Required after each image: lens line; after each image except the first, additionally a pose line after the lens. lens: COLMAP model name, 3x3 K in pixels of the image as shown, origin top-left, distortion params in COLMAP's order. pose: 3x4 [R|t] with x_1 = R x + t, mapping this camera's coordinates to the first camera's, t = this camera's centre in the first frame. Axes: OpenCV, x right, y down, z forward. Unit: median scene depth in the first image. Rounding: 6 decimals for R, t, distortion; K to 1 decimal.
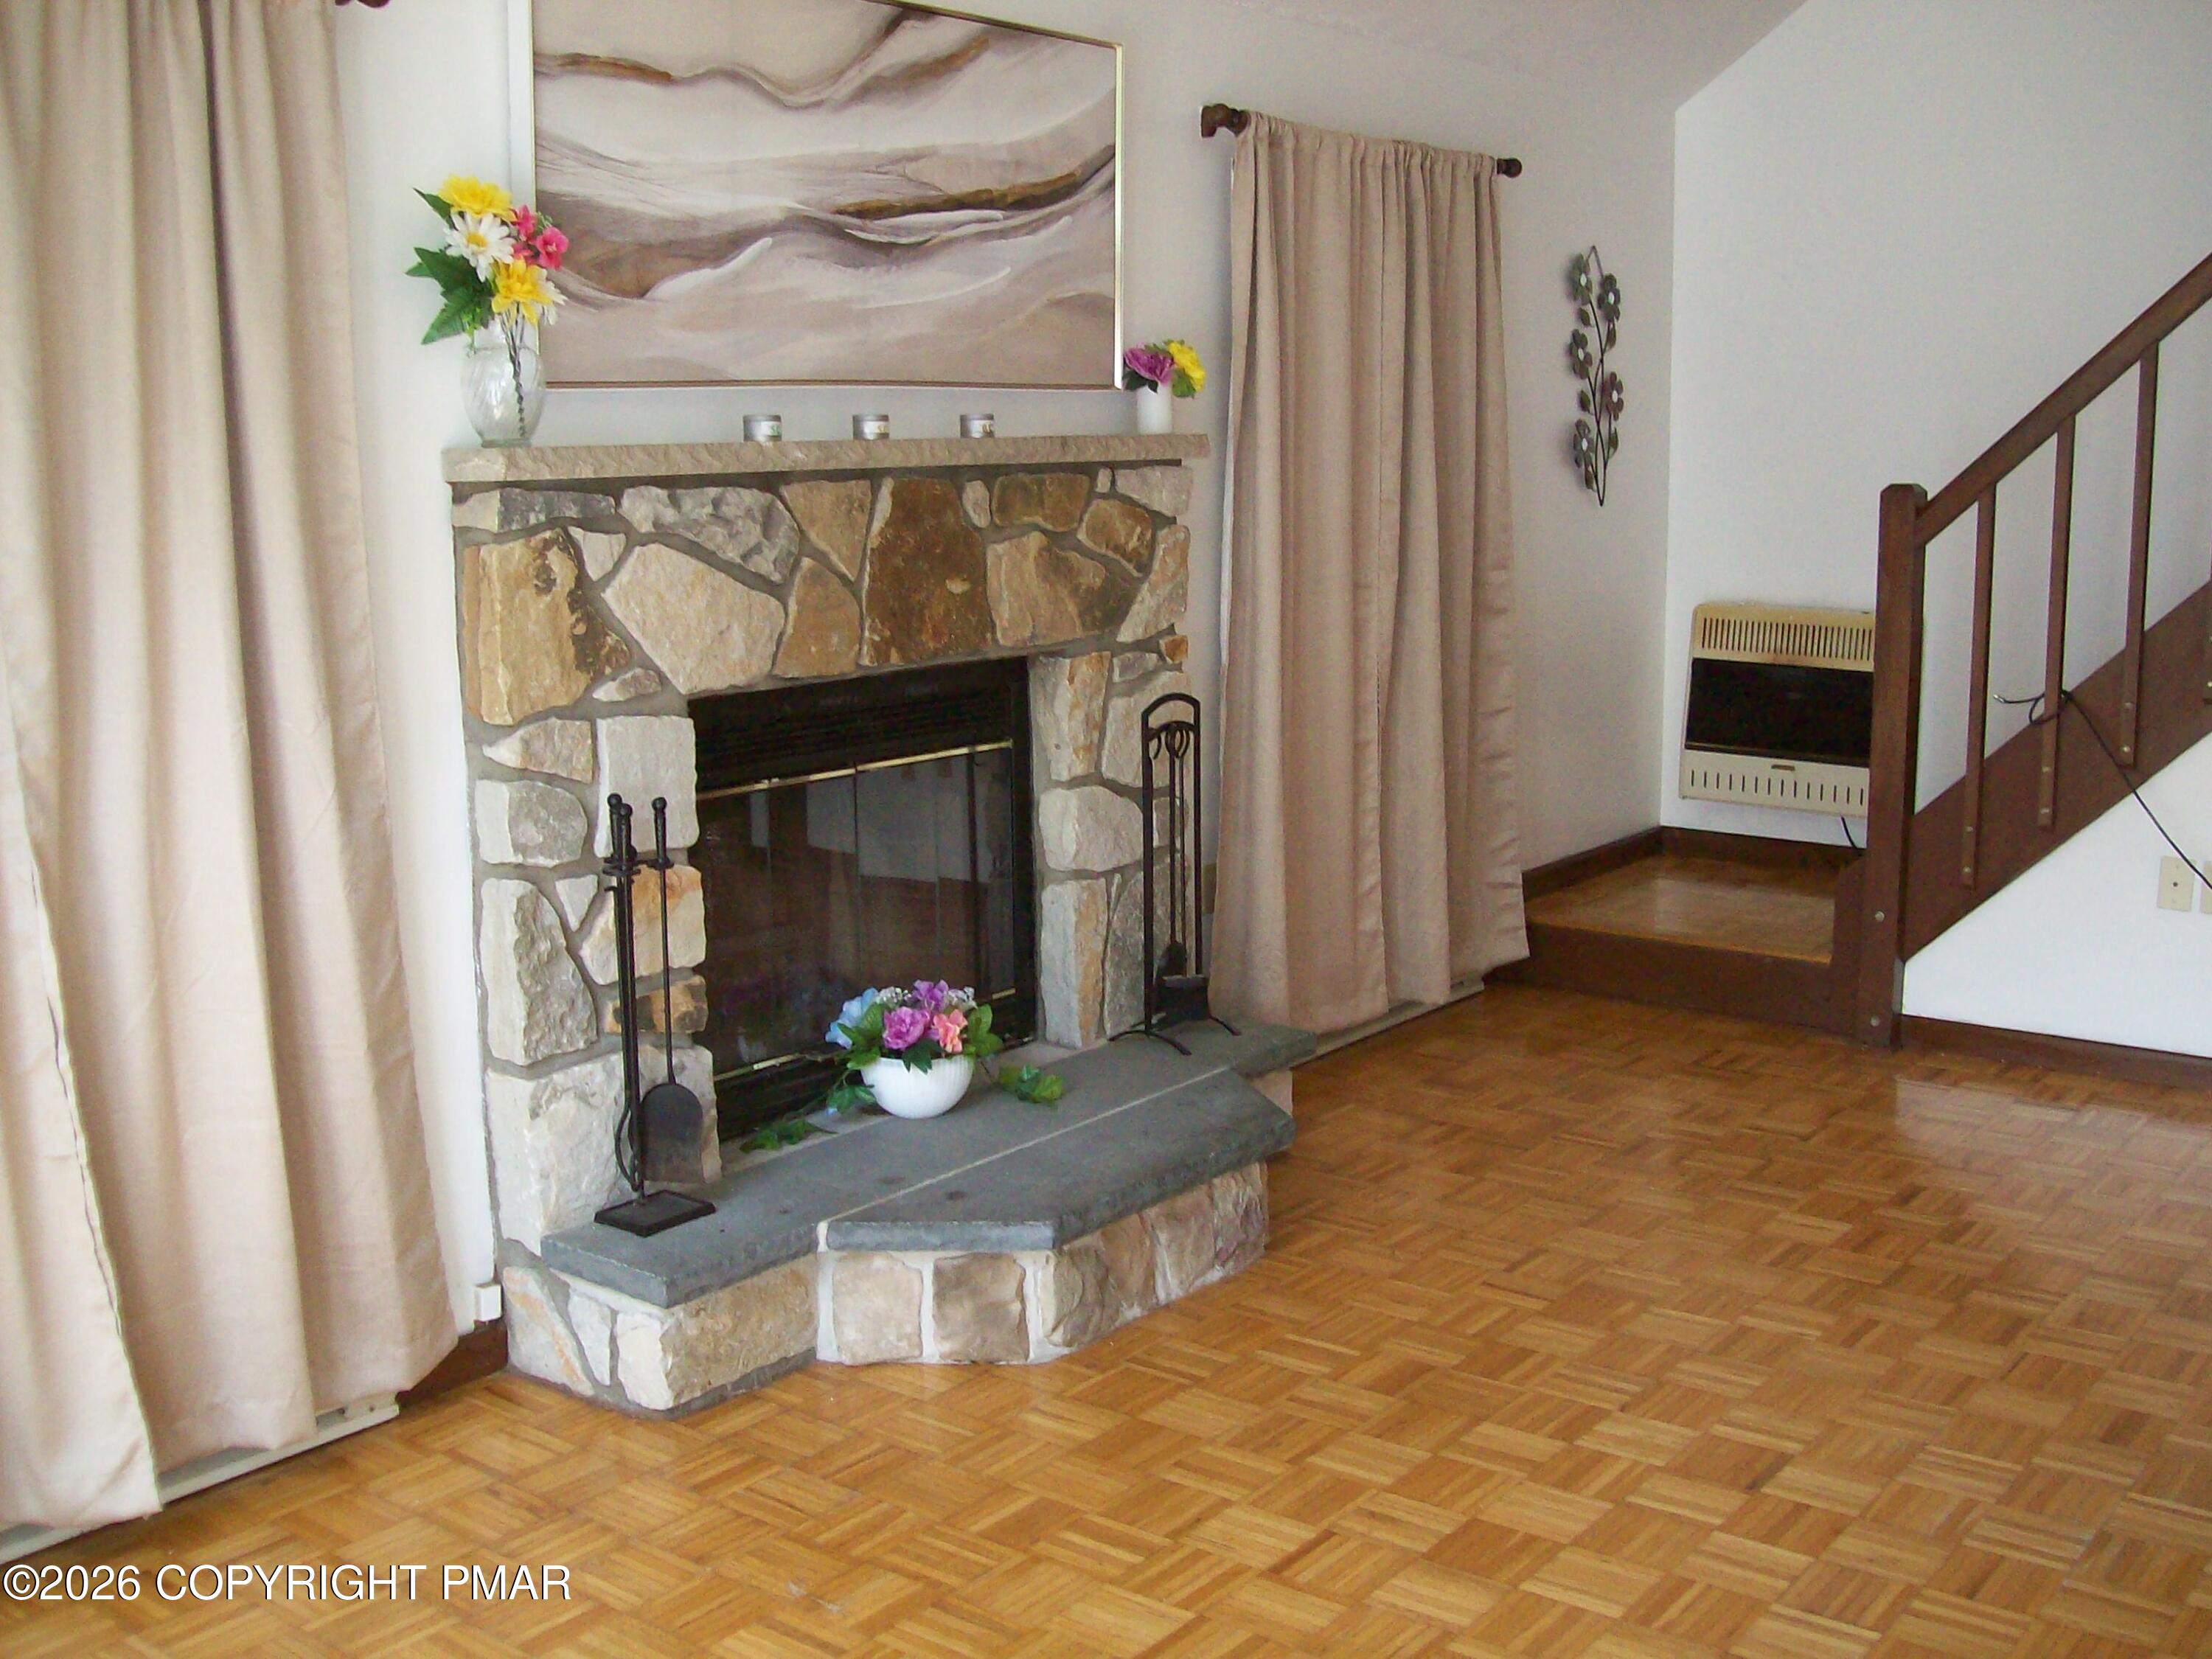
lens RADIAL K [[2352.3, 0, 1113.9], [0, 2352.3, 869.0], [0, 0, 1]] dist [-0.183865, 0.165007]
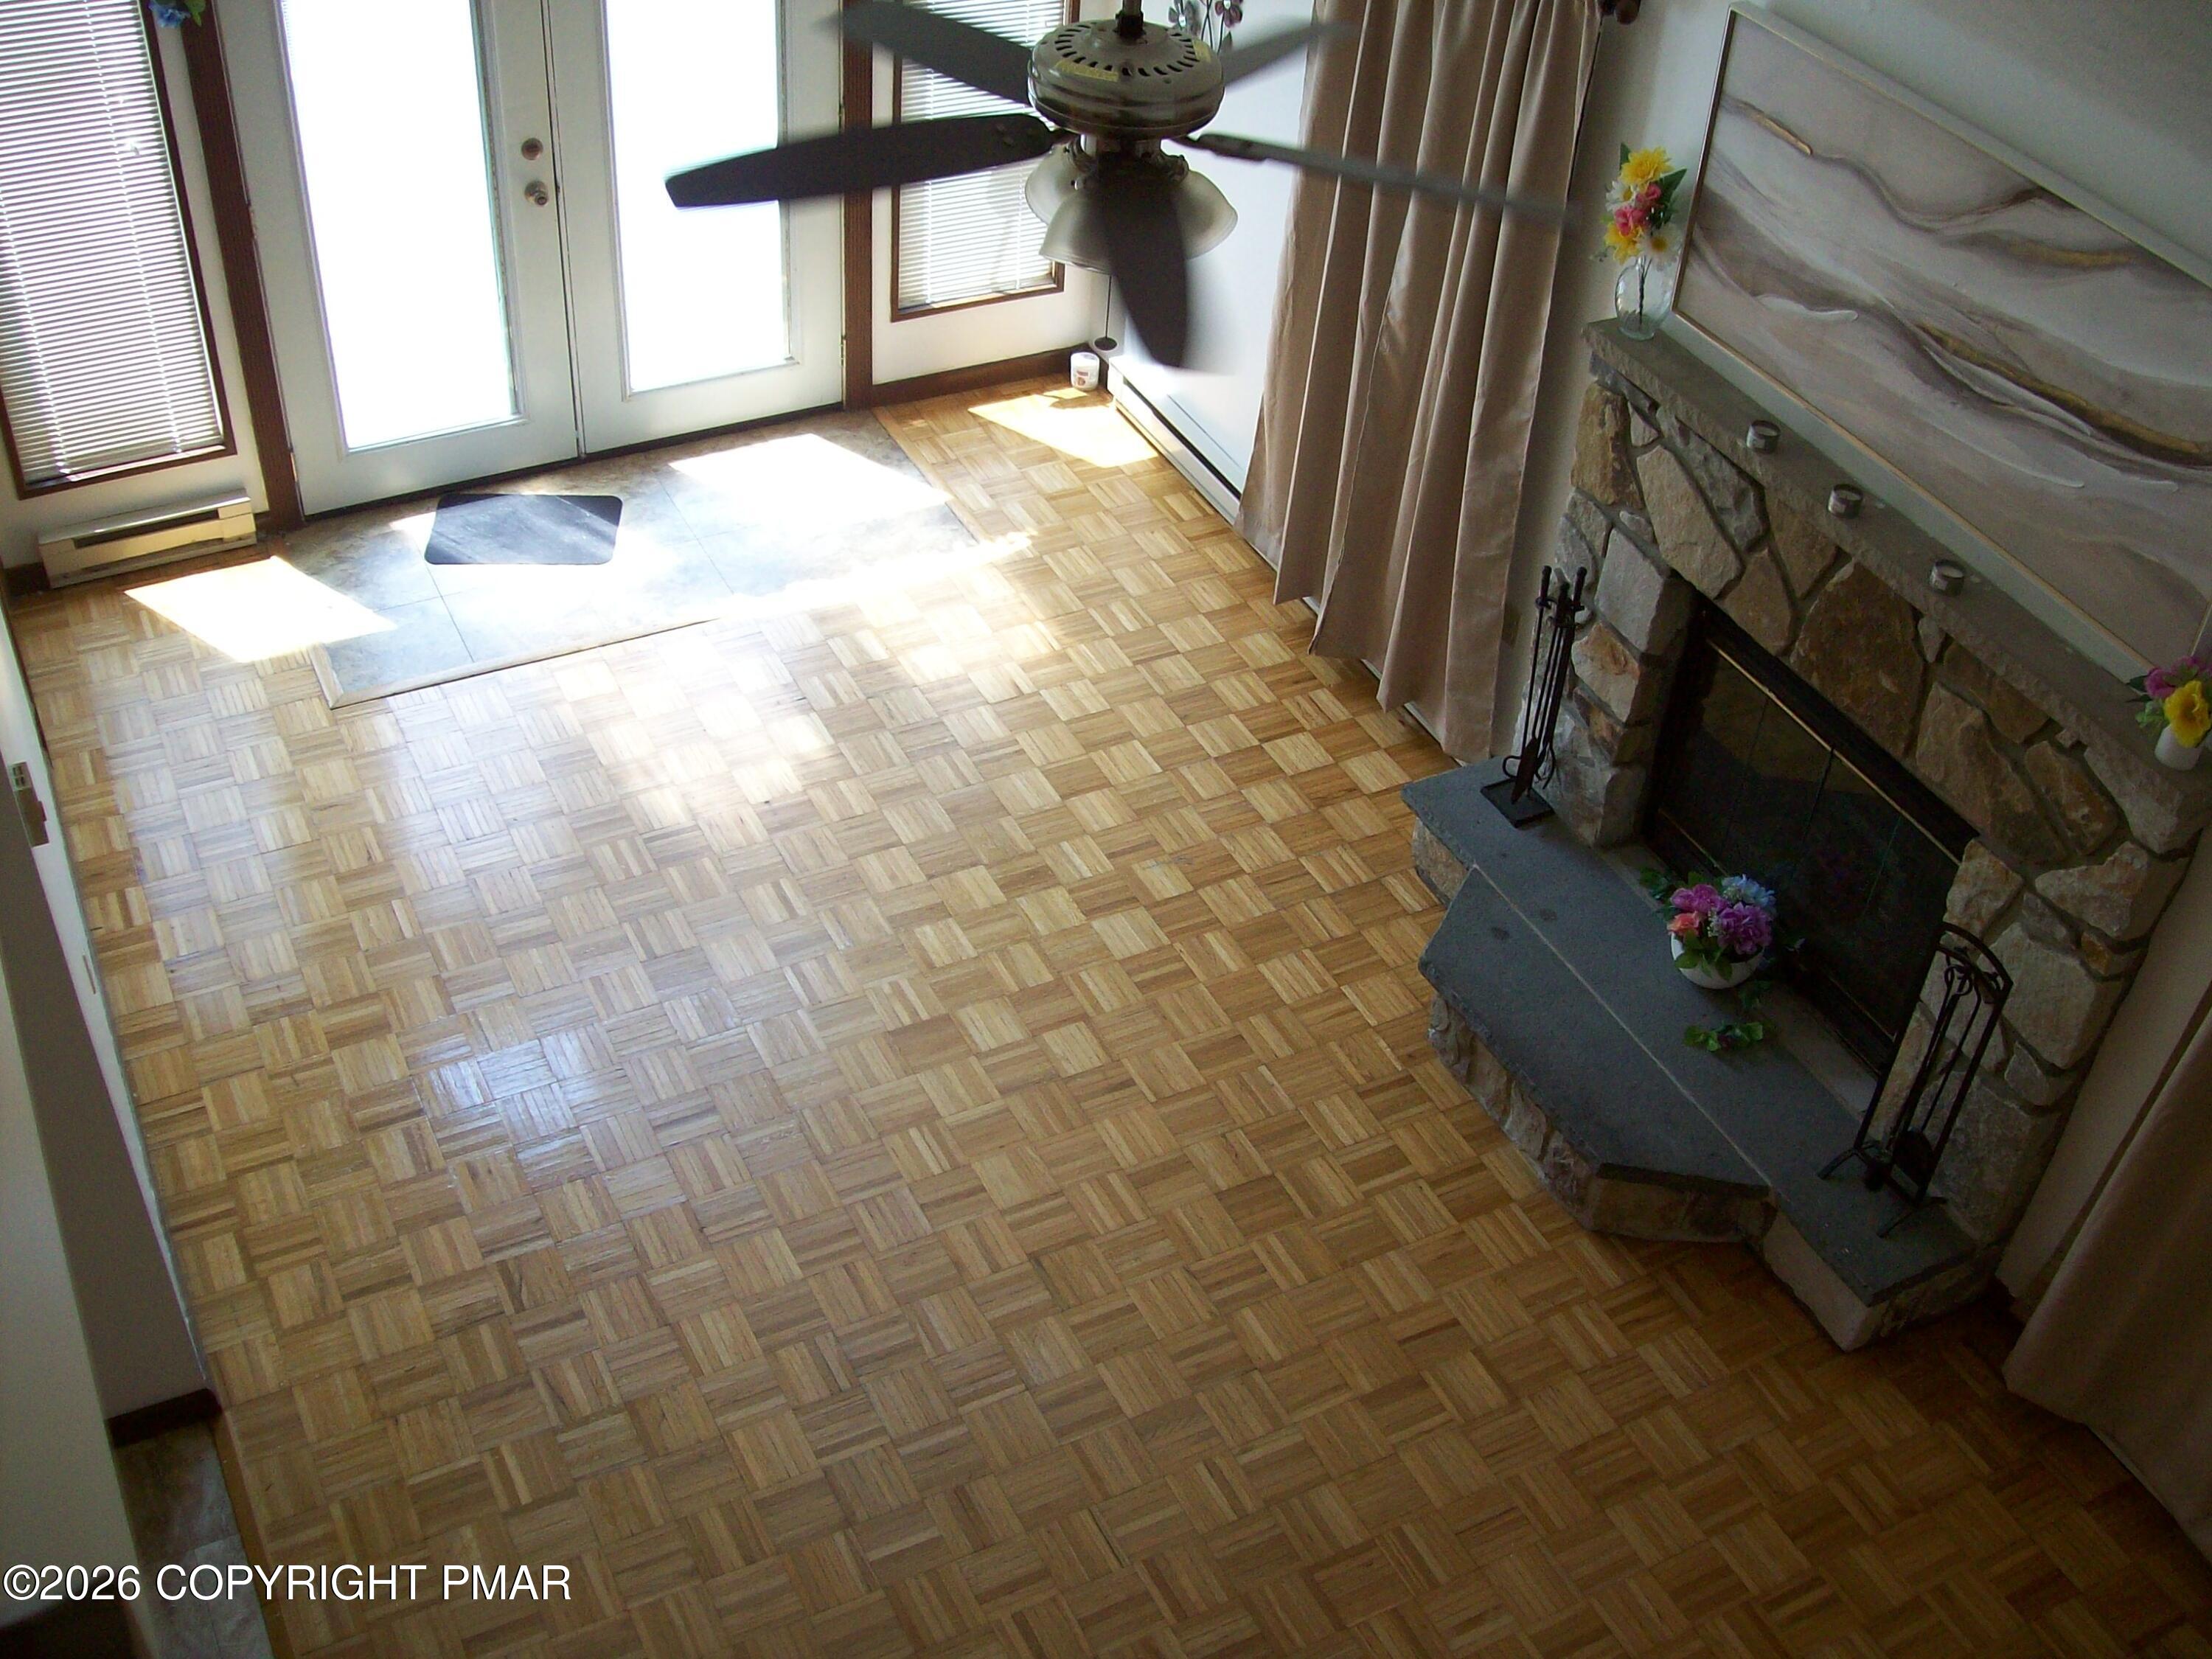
lens RADIAL K [[2352.3, 0, 1113.9], [0, 2352.3, 869.0], [0, 0, 1]] dist [-0.183865, 0.165007]
pose [[-0.415436, 0.584740, -0.696772, 0.954655], [-0.228185, 0.674515, 0.702112, -0.794583], [0.880537, 0.450676, -0.146788, 0.953435]]
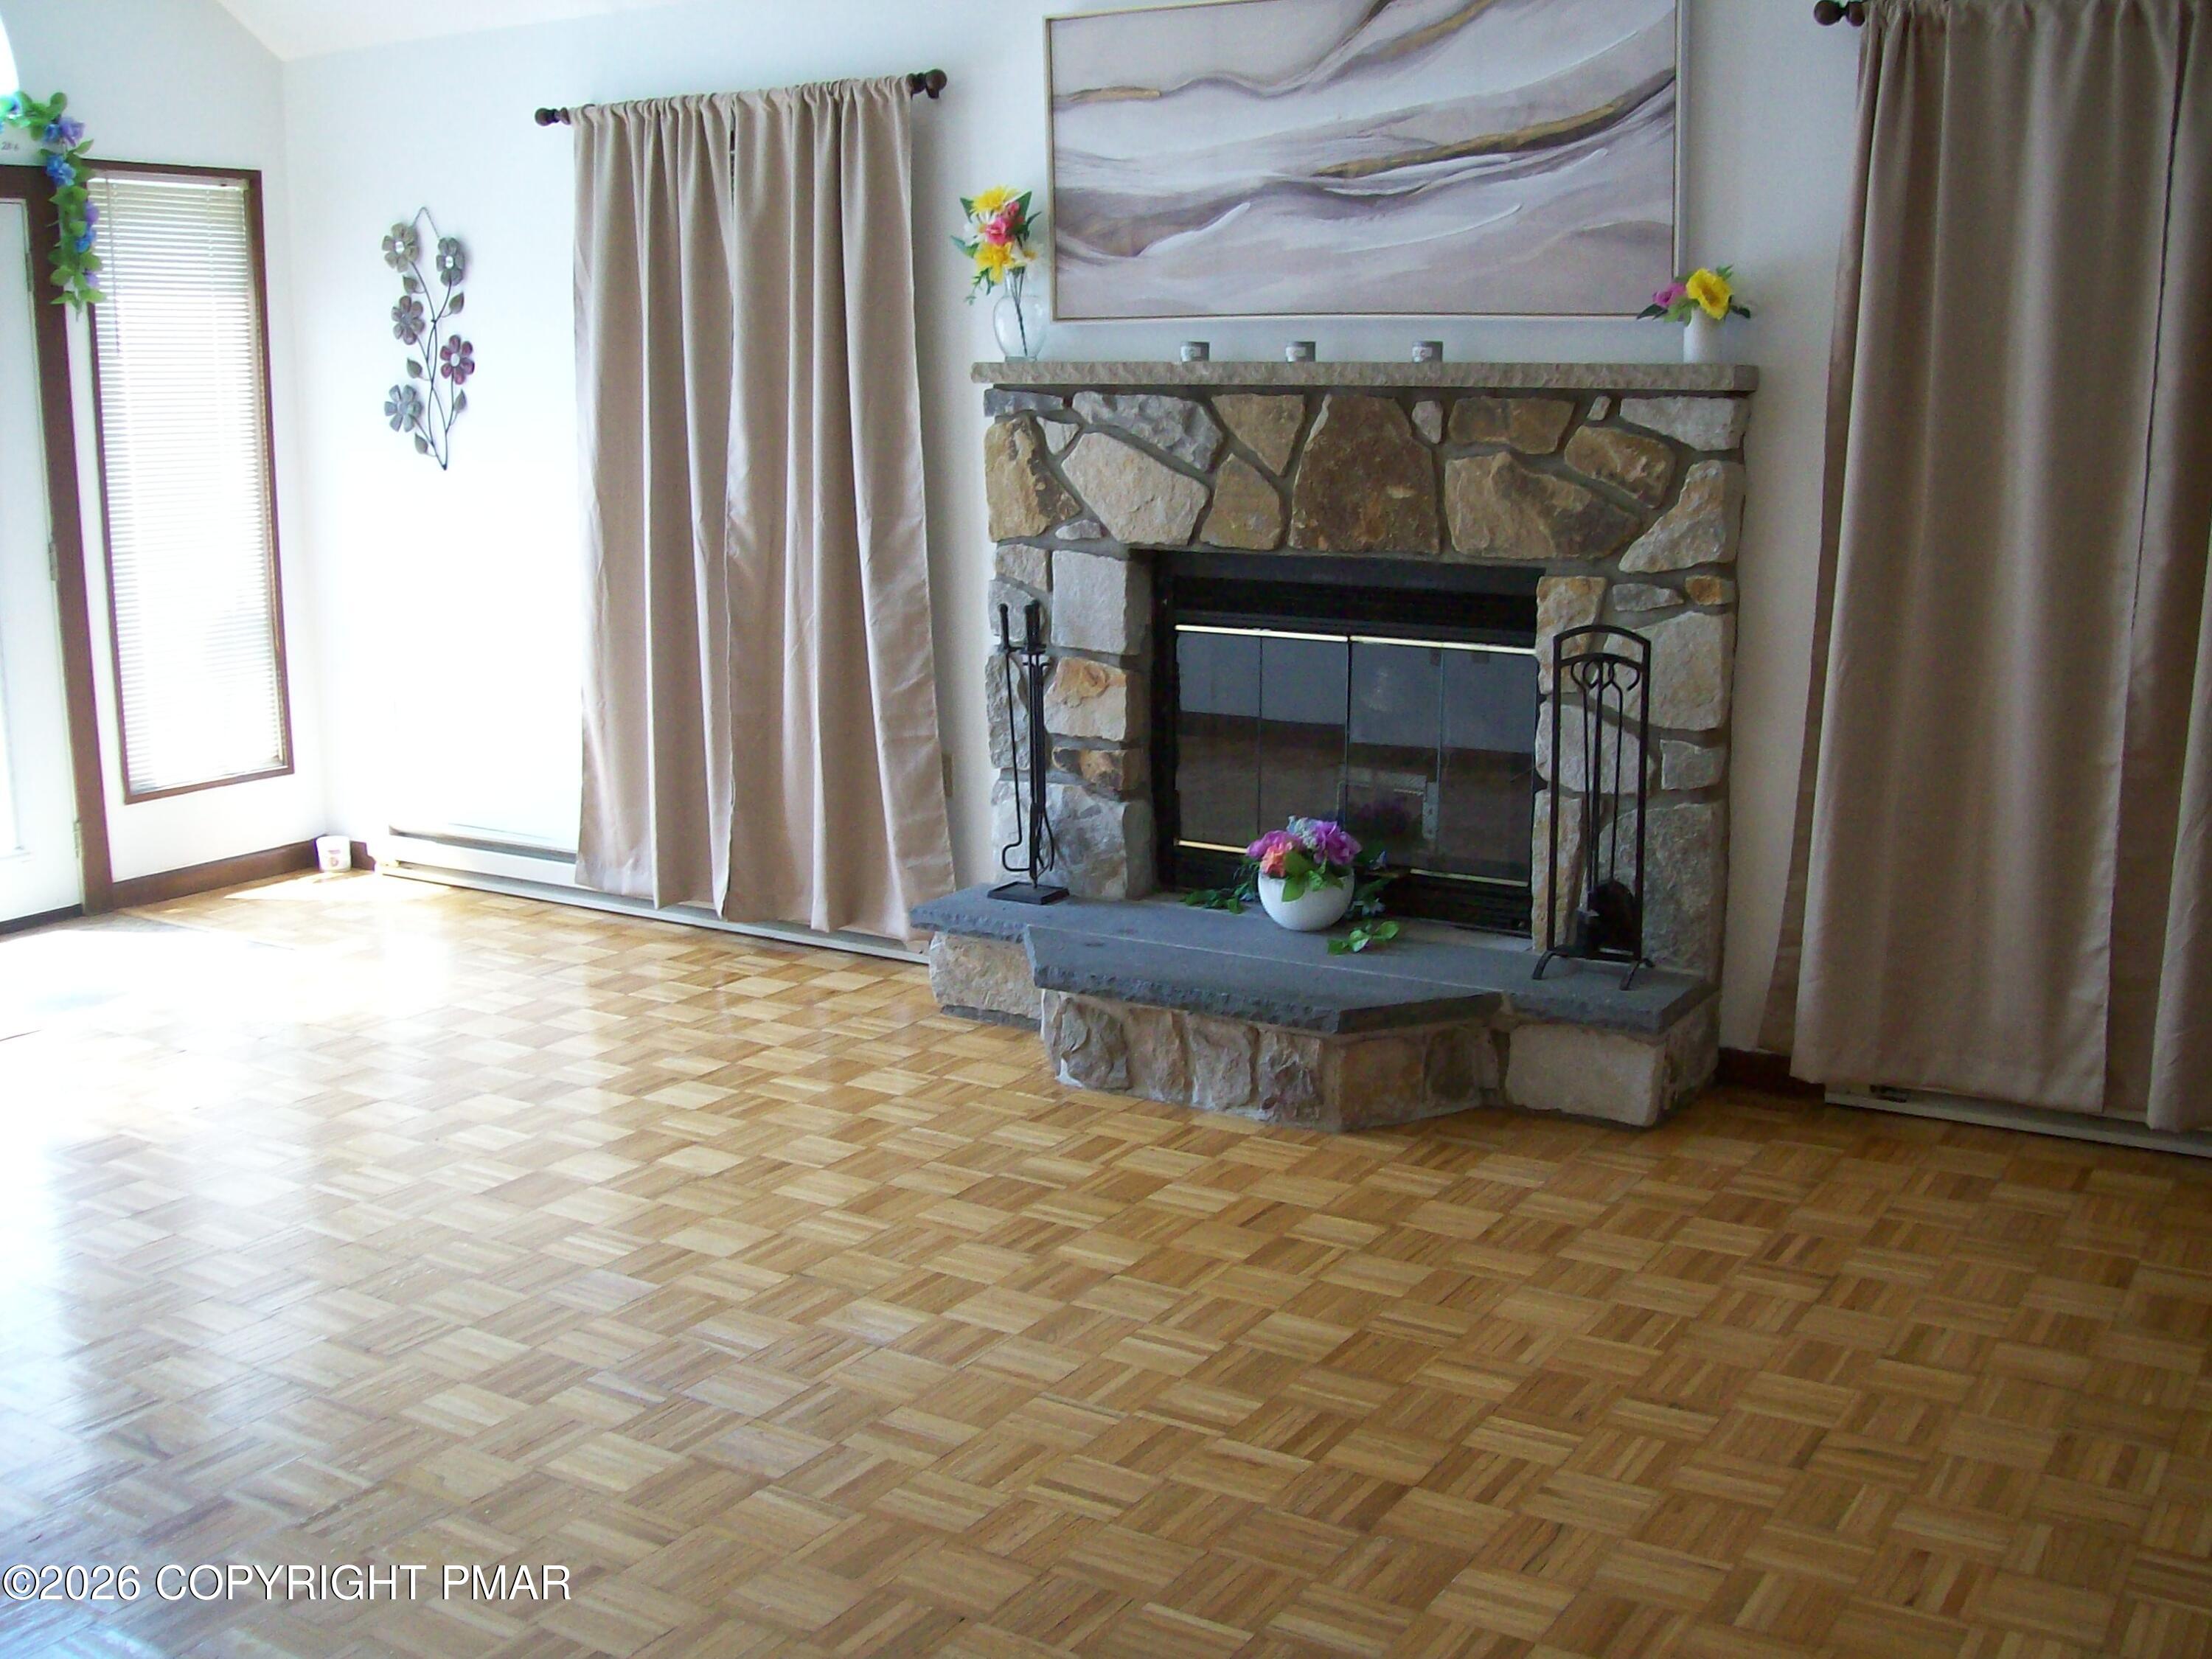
lens RADIAL K [[2352.3, 0, 1113.9], [0, 2352.3, 869.0], [0, 0, 1]] dist [-0.183865, 0.165007]
pose [[0.110146, 0.214471, -0.970500, 1.149399], [-0.184926, 0.963814, 0.192005, -0.147891], [0.976560, 0.158322, 0.145821, 0.788232]]
